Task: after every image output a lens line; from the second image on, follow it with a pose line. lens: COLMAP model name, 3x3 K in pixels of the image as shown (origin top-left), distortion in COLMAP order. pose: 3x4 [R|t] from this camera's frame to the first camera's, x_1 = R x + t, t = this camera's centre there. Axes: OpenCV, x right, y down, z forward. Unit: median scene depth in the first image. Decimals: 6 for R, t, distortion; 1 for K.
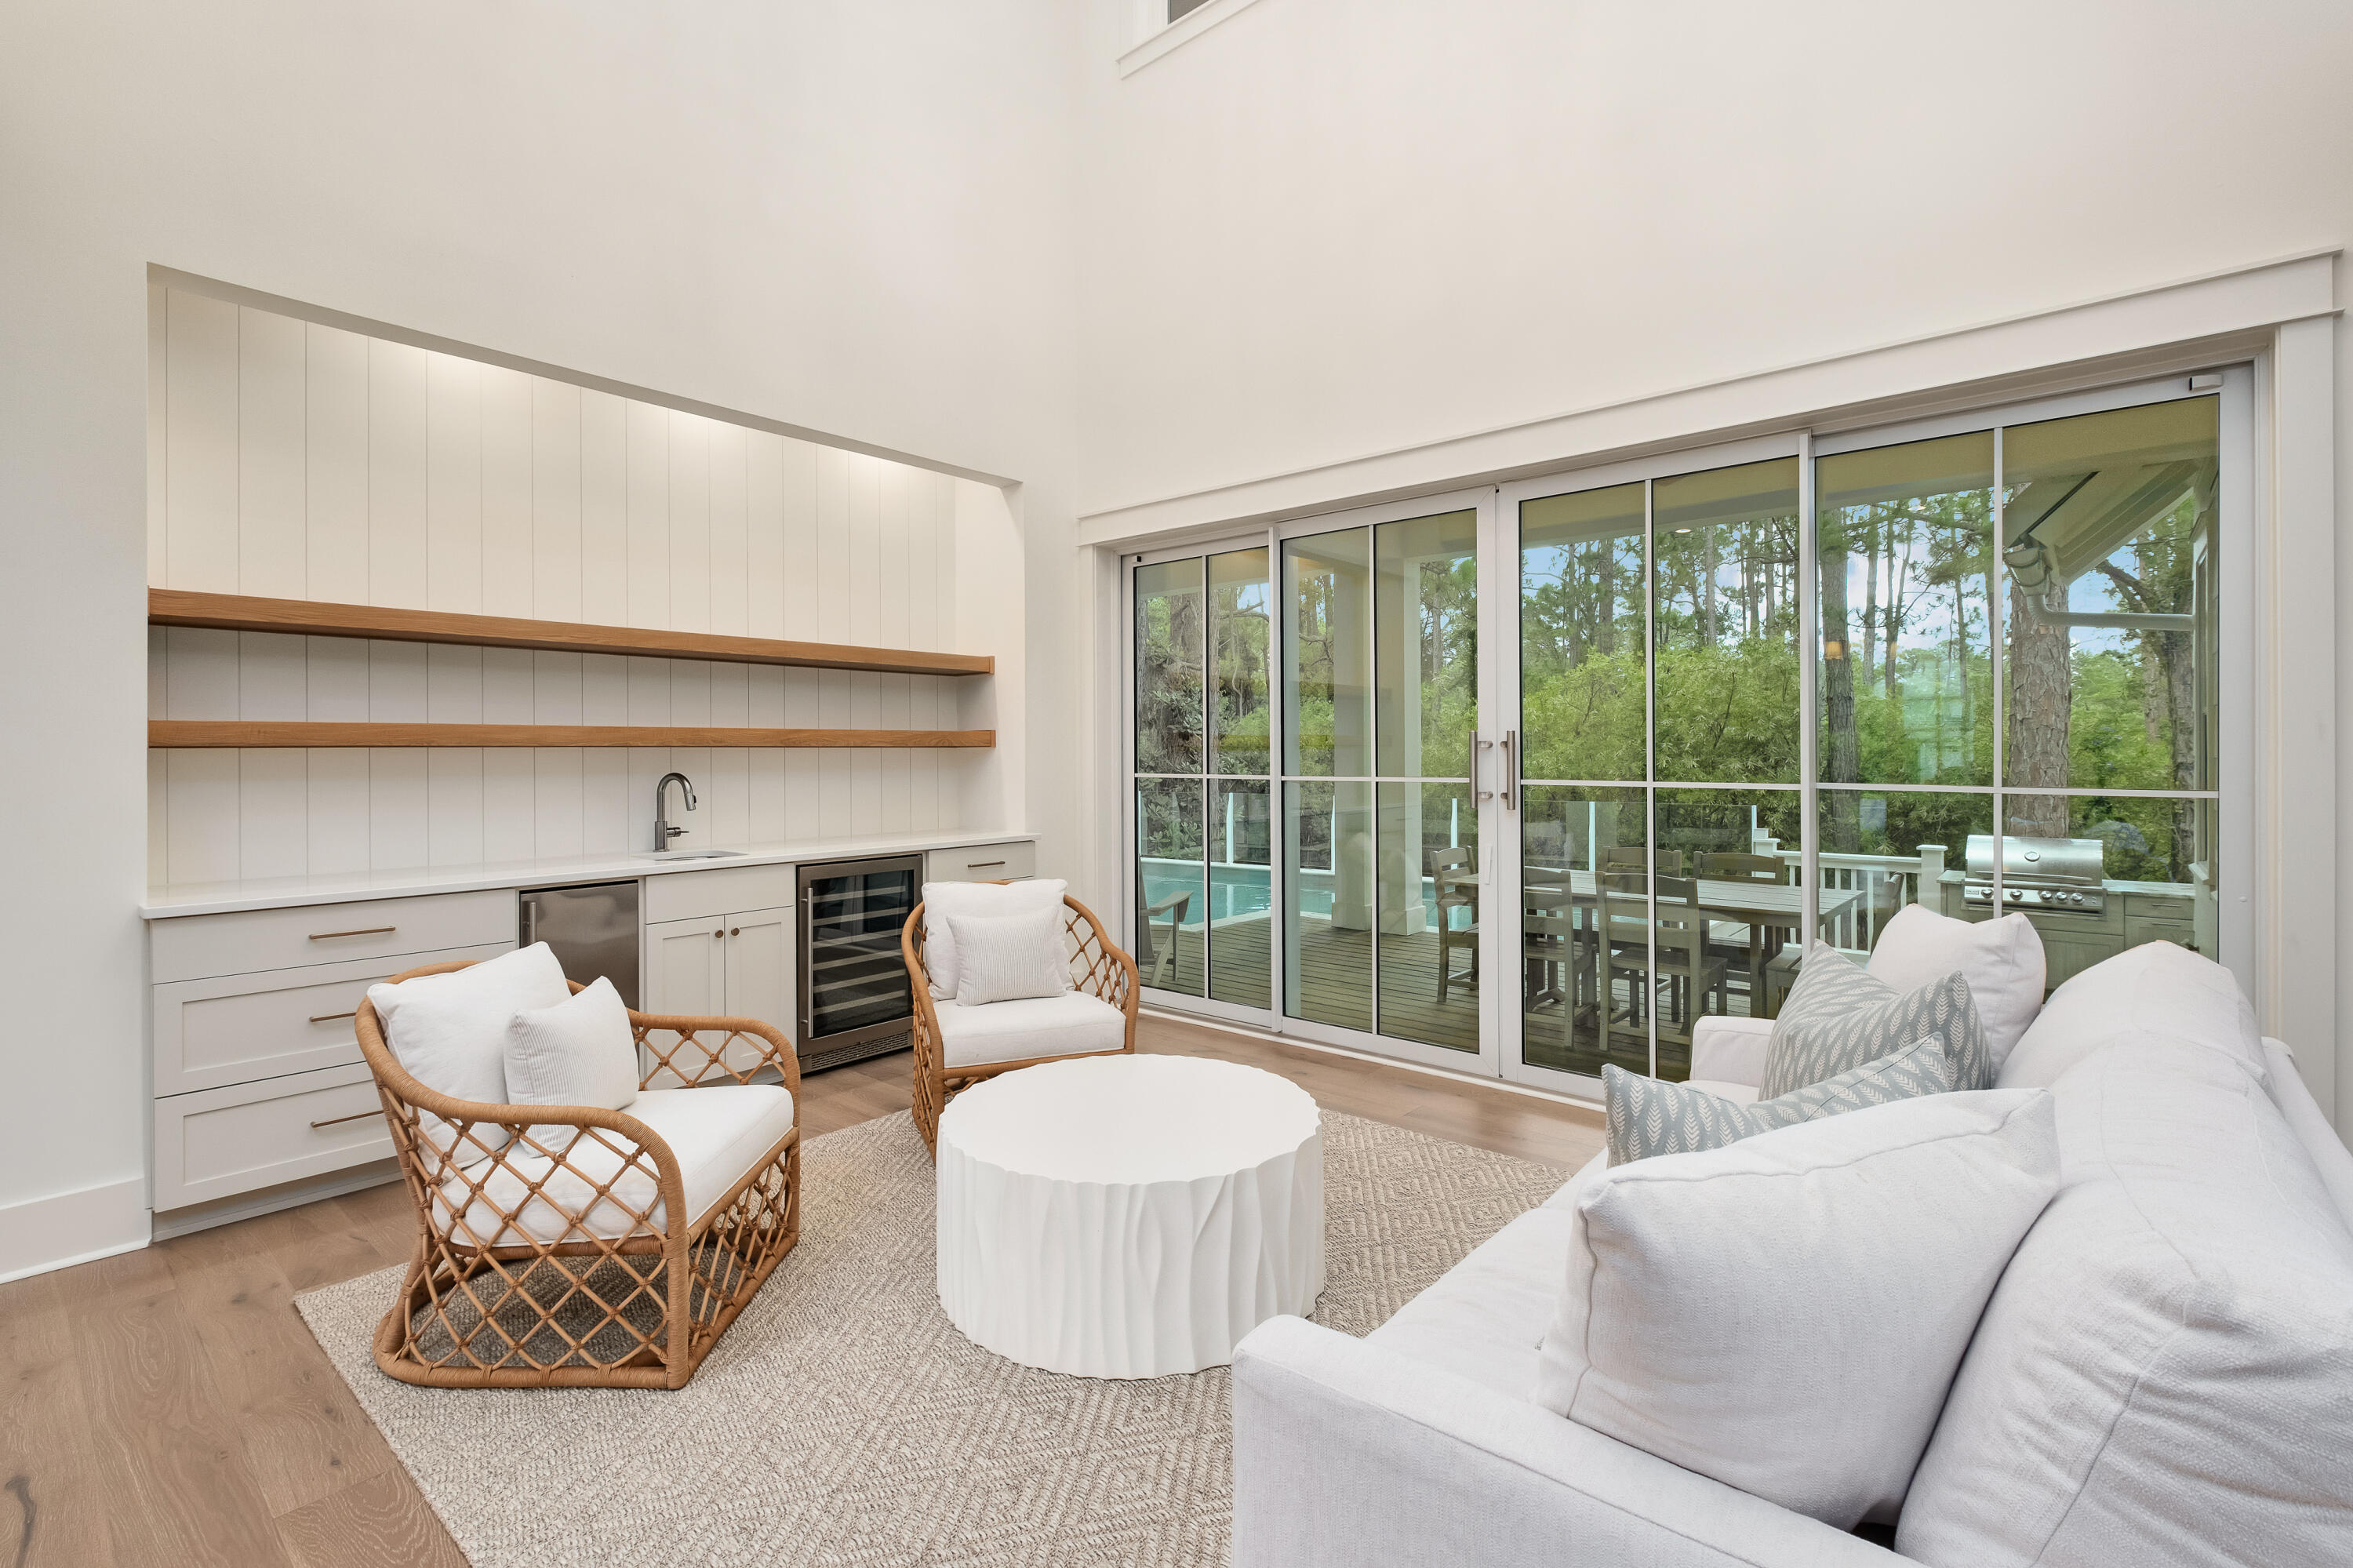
lens RADIAL K [[1053.2, 0, 1173.7], [0, 1053.2, 759.1], [0, 0, 1]] dist [0.004329, -0.003129]
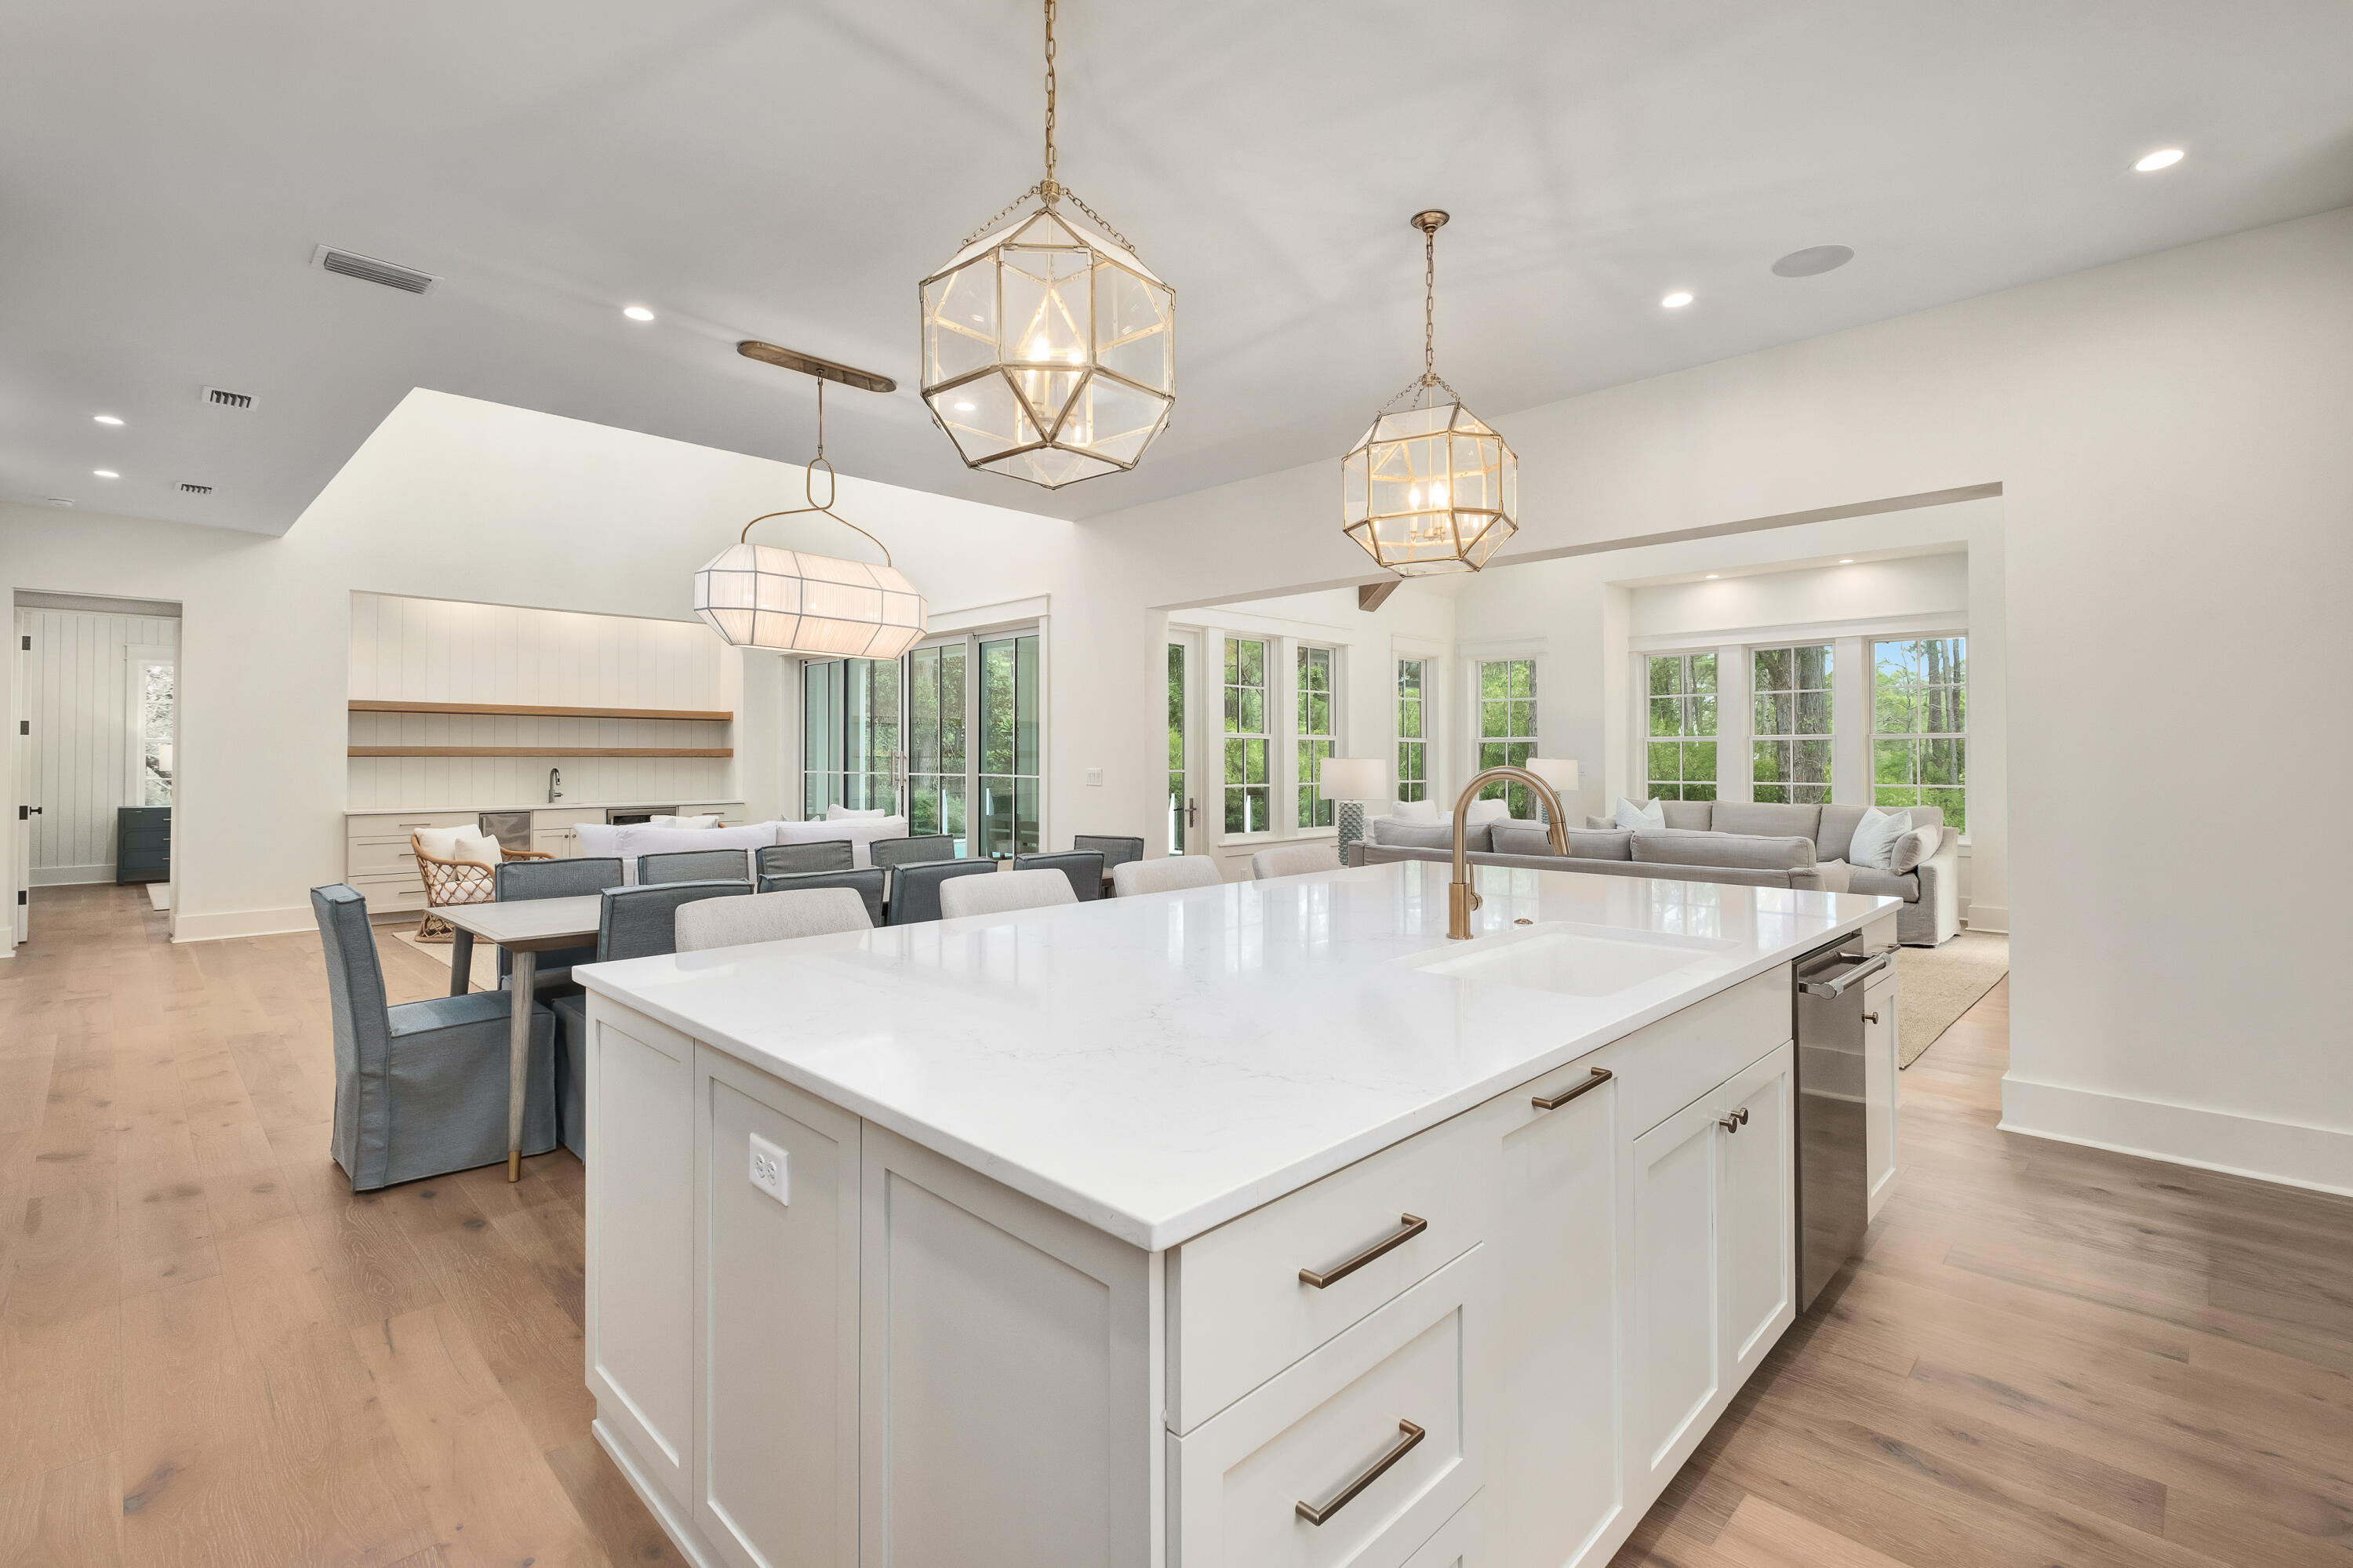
lens RADIAL K [[1053.2, 0, 1169.4], [0, 1053.2, 744.7], [0, 0, 1]] dist [0.004329, -0.003129]
pose [[0.997862, 0.005244, -0.065147, 1.183343], [-0.006658, 0.999747, -0.021502, 0.004019], [0.065017, 0.021890, 0.997644, -1.406640]]
